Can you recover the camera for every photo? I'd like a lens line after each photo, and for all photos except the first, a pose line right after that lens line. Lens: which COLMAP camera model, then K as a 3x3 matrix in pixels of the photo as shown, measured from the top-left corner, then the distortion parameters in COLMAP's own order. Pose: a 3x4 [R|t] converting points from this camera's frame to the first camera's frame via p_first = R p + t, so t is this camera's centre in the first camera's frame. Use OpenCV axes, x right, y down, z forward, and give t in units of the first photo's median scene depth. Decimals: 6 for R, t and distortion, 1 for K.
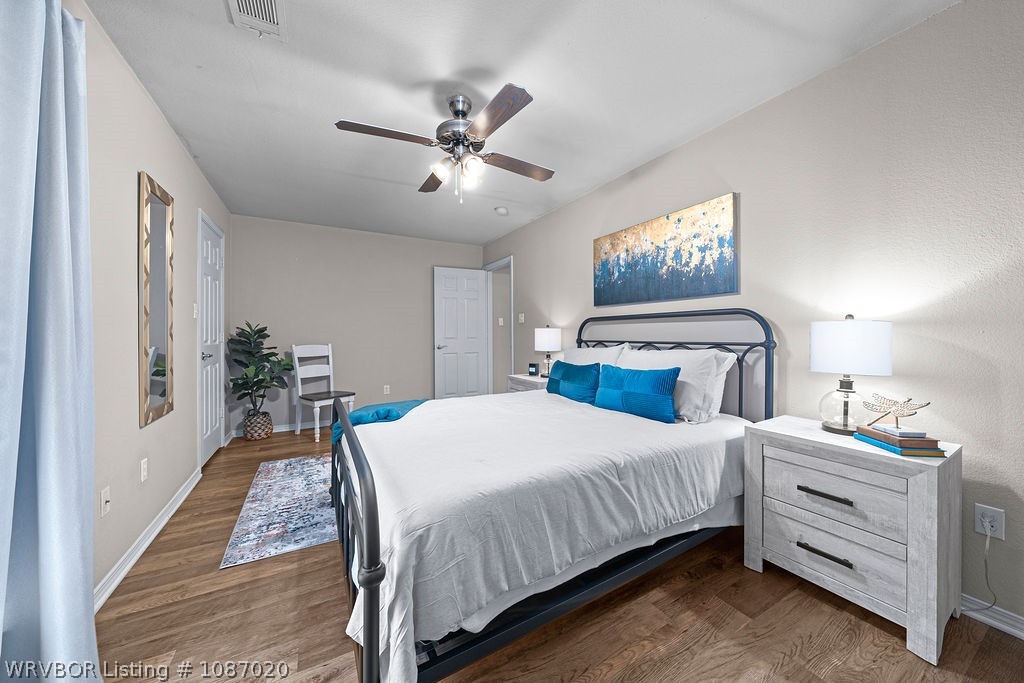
lens RADIAL K [[350.7, 0, 512.0], [0, 350.7, 341.5], [0, 0, 1]] dist [-0.005161, -0.000079]
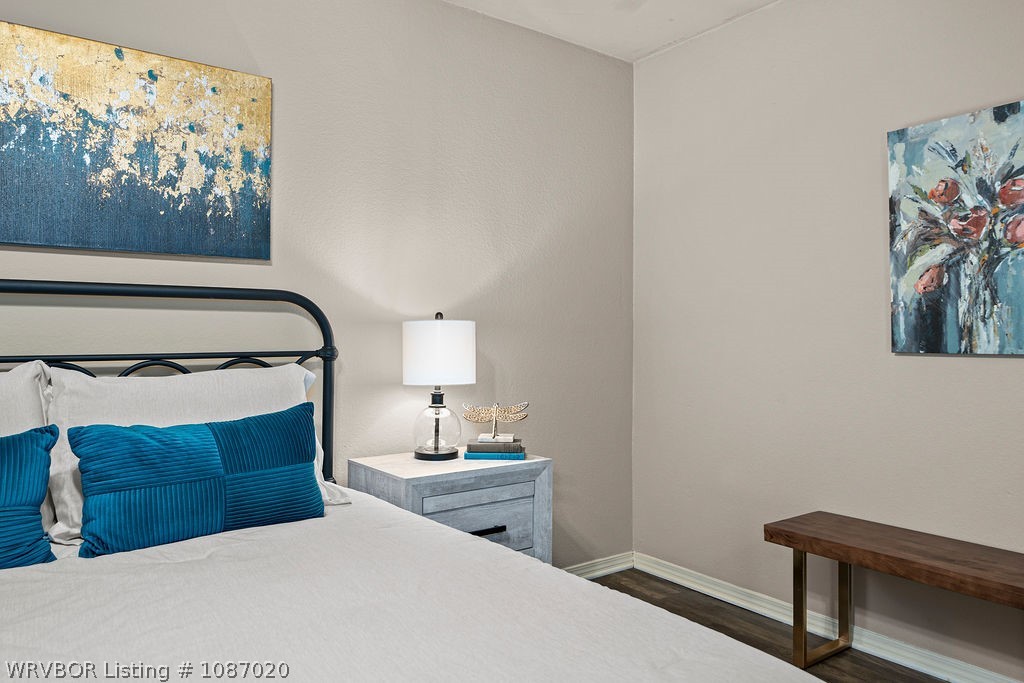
lens RADIAL K [[656.3, 0, 512.3], [0, 656.3, 344.5], [0, 0, 1]] dist [0.005239, -0.000276]
pose [[-0.088359, -0.013199, 0.996001, -0.408249], [0.019666, 0.999694, 0.014993, -0.014969], [-0.995895, 0.020912, -0.088072, 0.672074]]
